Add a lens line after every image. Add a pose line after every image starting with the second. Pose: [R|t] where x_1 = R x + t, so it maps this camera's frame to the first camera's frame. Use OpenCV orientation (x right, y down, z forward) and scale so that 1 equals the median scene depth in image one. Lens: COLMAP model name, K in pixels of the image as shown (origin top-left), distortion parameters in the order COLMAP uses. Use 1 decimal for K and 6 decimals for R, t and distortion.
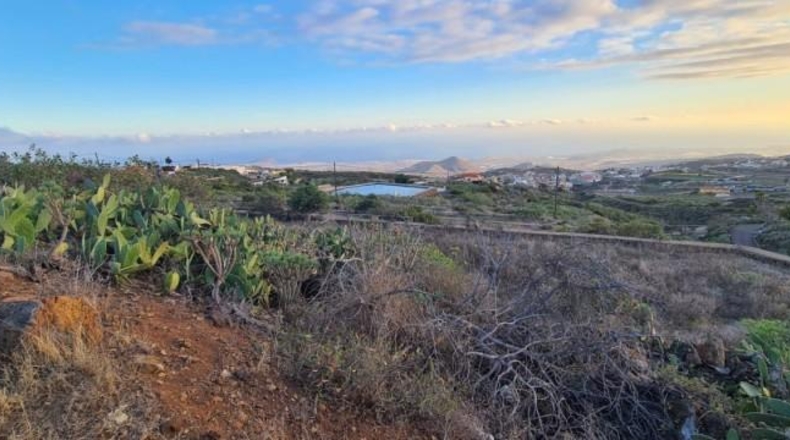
lens RADIAL K [[398.5, 0, 408.8], [0, 398.5, 222.8], [0, 0, 1]] dist [-0.003756, -0.000058]
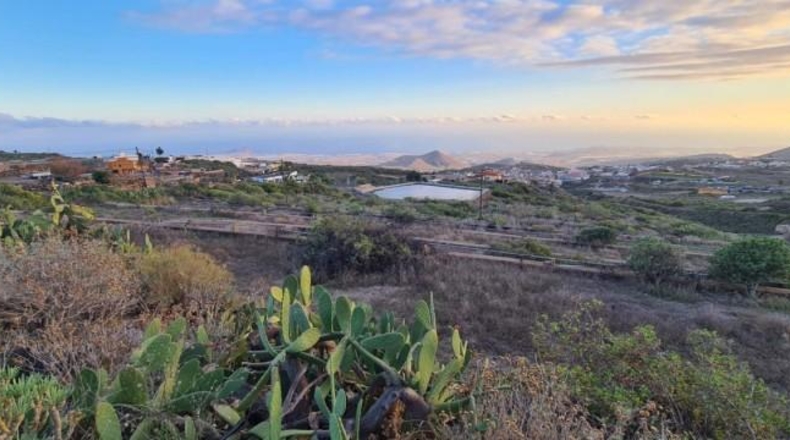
lens RADIAL K [[398.5, 0, 407.8], [0, 398.5, 220.2], [0, 0, 1]] dist [-0.003756, -0.000058]
pose [[0.998443, 0.010685, 0.054757, -0.794707], [-0.011231, 0.999890, 0.009659, -0.113952], [-0.054648, -0.010259, 0.998453, 0.434055]]
